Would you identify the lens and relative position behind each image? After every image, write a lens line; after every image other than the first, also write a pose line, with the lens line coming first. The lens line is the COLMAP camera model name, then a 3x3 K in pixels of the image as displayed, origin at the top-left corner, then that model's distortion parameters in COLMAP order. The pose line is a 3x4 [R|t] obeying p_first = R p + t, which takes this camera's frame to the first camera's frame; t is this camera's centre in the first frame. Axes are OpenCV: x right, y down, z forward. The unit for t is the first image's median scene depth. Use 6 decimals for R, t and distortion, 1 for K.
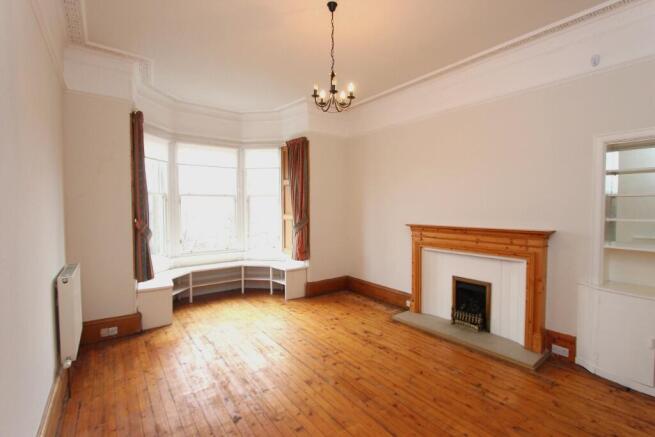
lens RADIAL K [[301.0, 0, 327.5], [0, 301.0, 218.5], [0, 0, 1]] dist [0.000214, 0.000067]
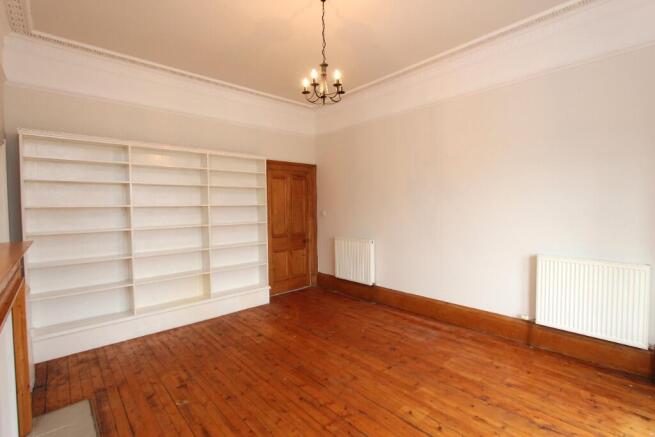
lens RADIAL K [[301.0, 0, 327.5], [0, 301.0, 218.5], [0, 0, 1]] dist [0.000214, 0.000067]
pose [[-0.994304, 0.023806, -0.103888, 0.117934], [0.015908, 0.996965, 0.076203, -0.056833], [0.105387, 0.074116, -0.991666, 1.975769]]
